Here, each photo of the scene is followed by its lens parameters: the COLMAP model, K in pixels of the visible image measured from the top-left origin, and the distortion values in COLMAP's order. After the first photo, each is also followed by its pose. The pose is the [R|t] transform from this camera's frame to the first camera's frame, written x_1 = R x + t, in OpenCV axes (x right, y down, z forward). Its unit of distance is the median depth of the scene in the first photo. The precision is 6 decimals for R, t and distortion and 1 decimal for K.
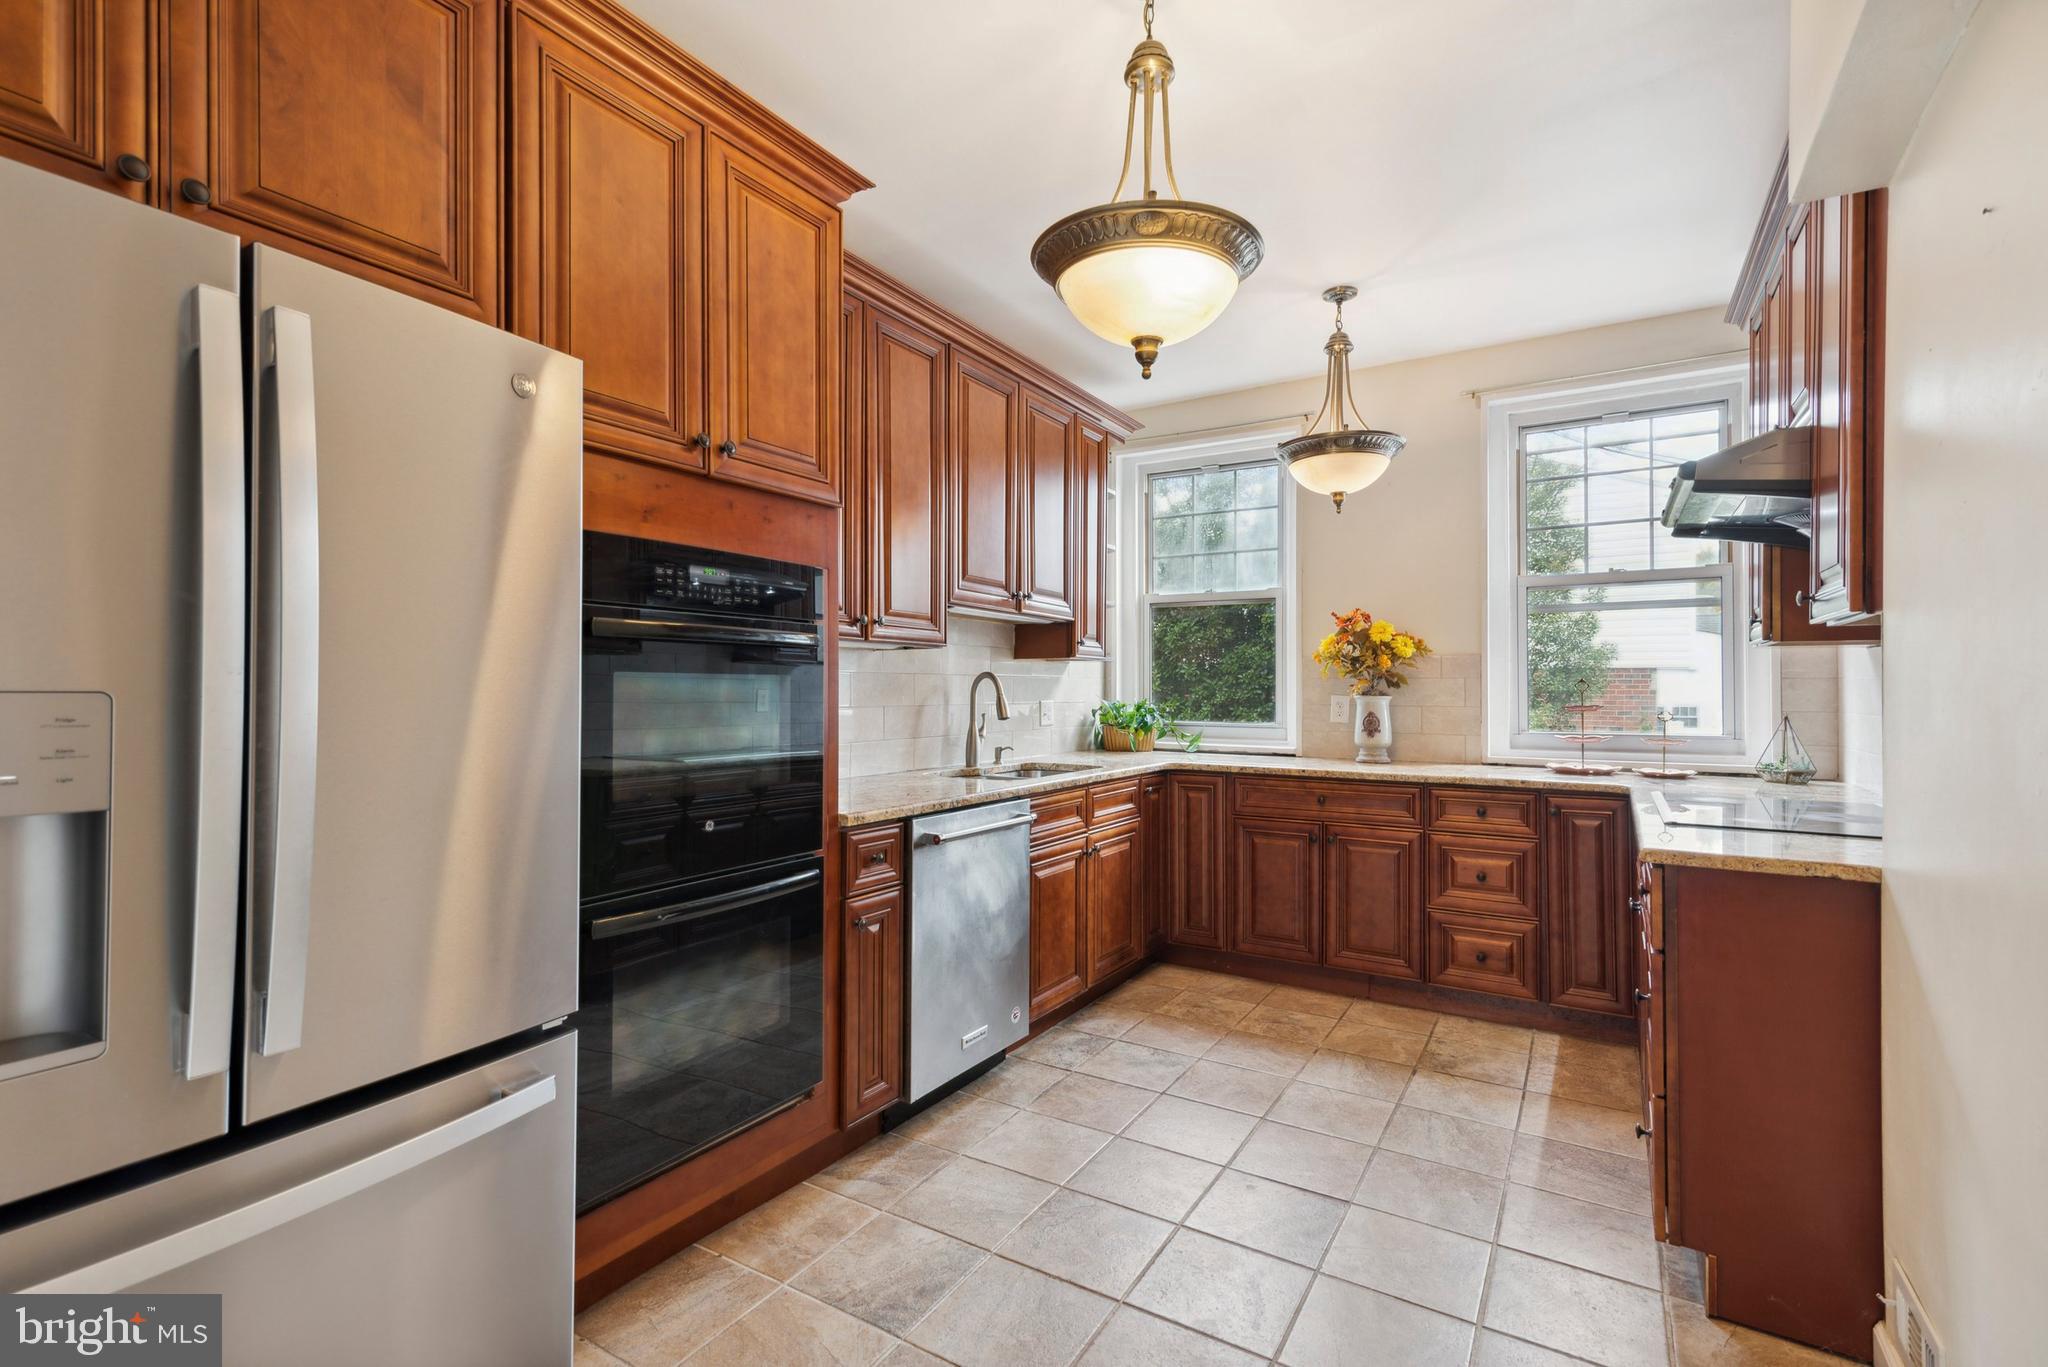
lens RADIAL K [[926.3, 0, 1027.9], [0, 926.3, 684.7], [0, 0, 1]] dist [0.008813, 0.000189]
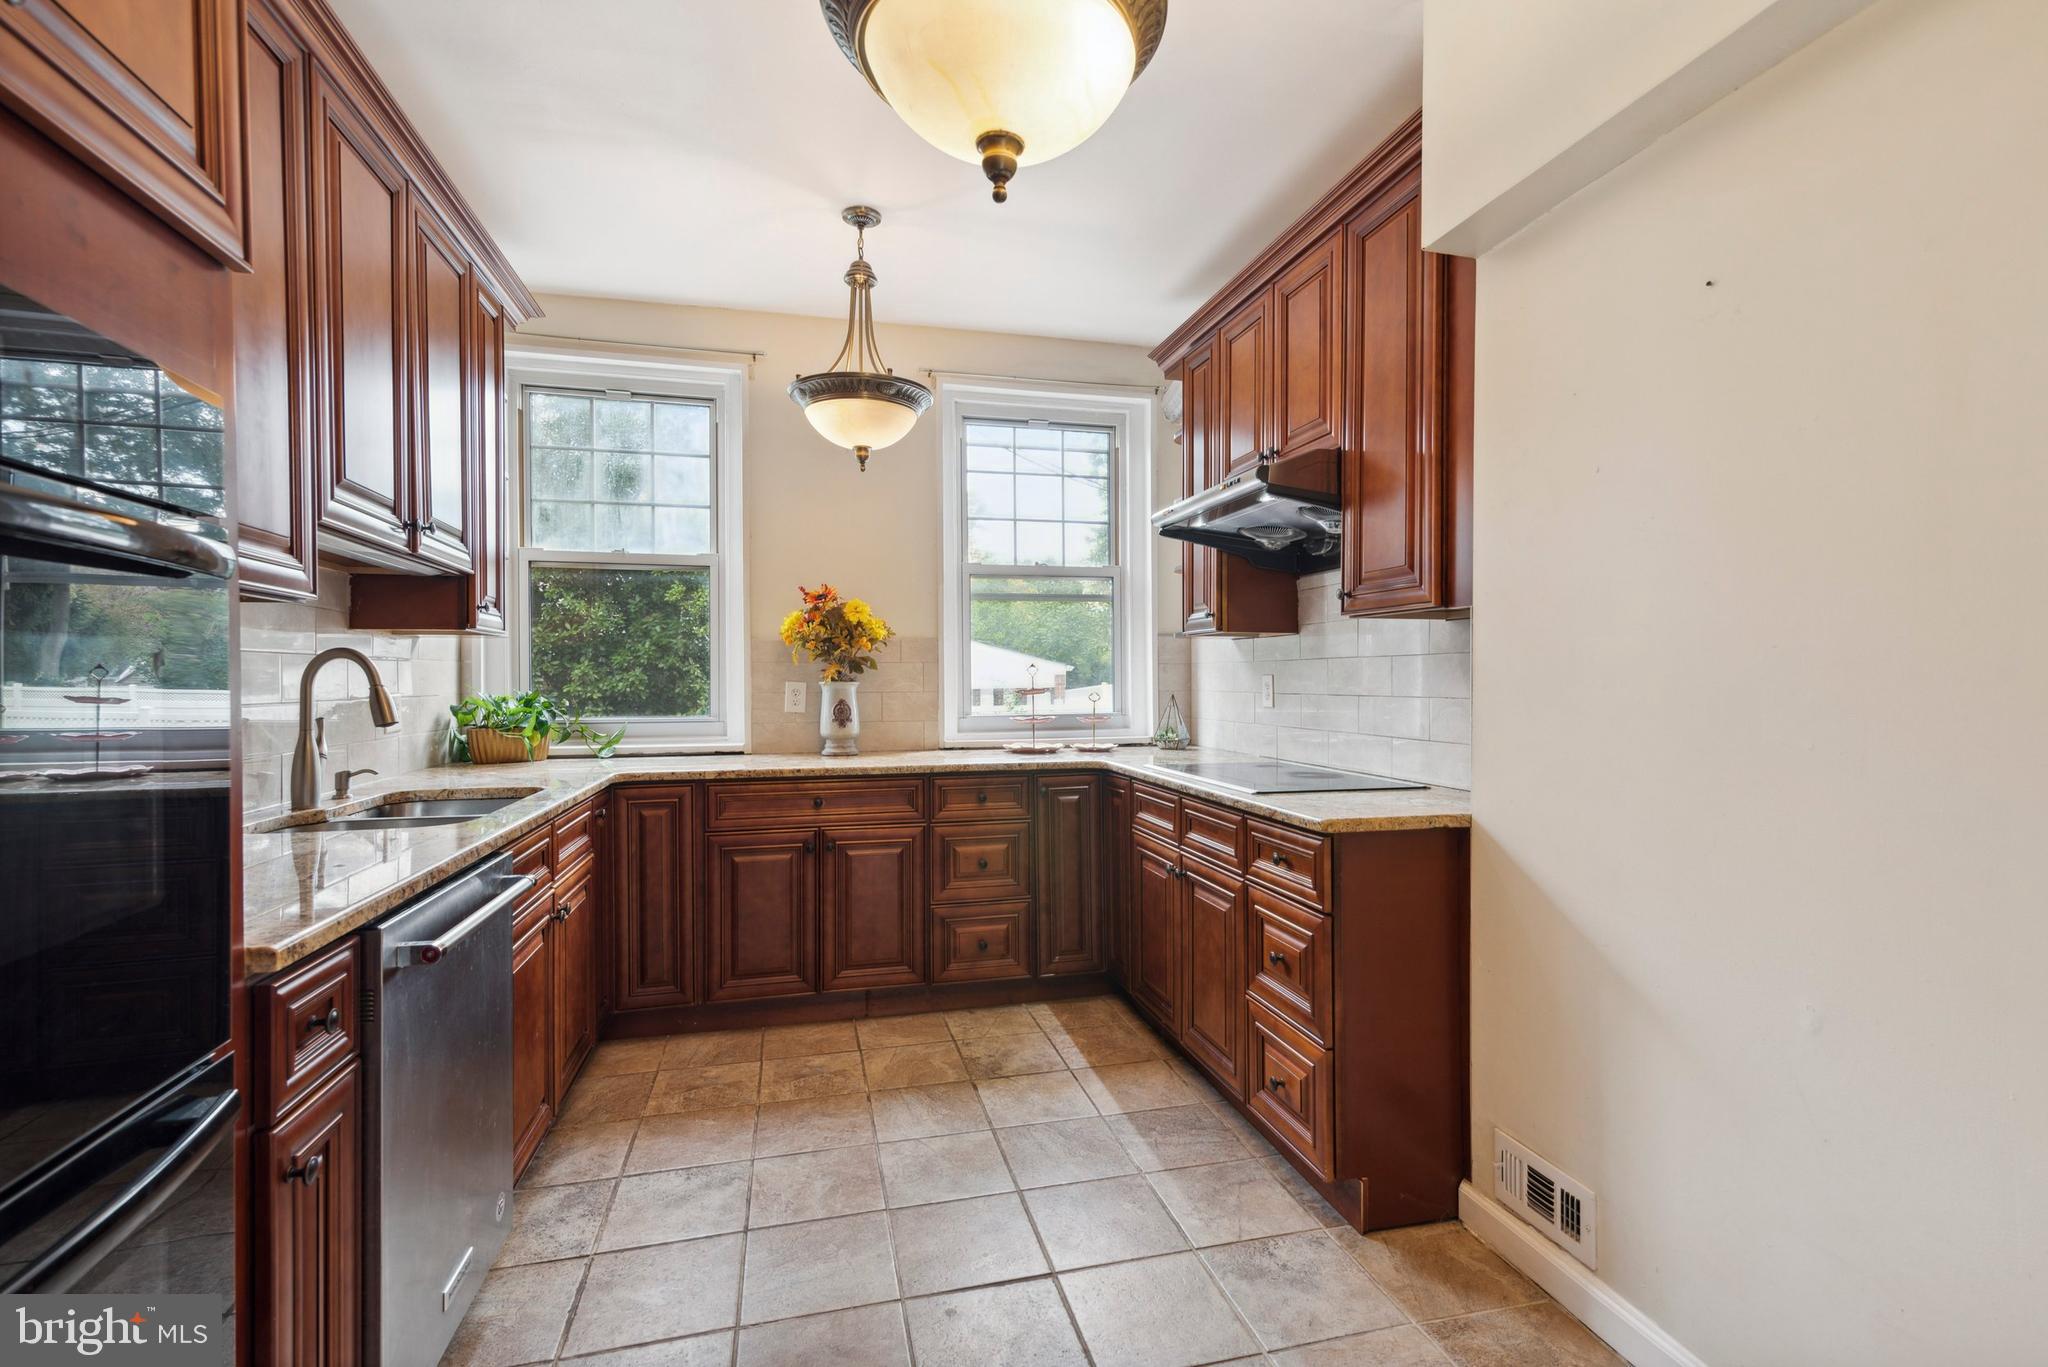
lens RADIAL K [[926.3, 0, 1027.9], [0, 926.3, 684.7], [0, 0, 1]] dist [0.008813, 0.000189]
pose [[0.694151, -0.012102, 0.719728, -0.175830], [0.003019, 0.999899, 0.013902, 0.003134], [-0.719823, -0.007477, 0.694117, 0.272653]]
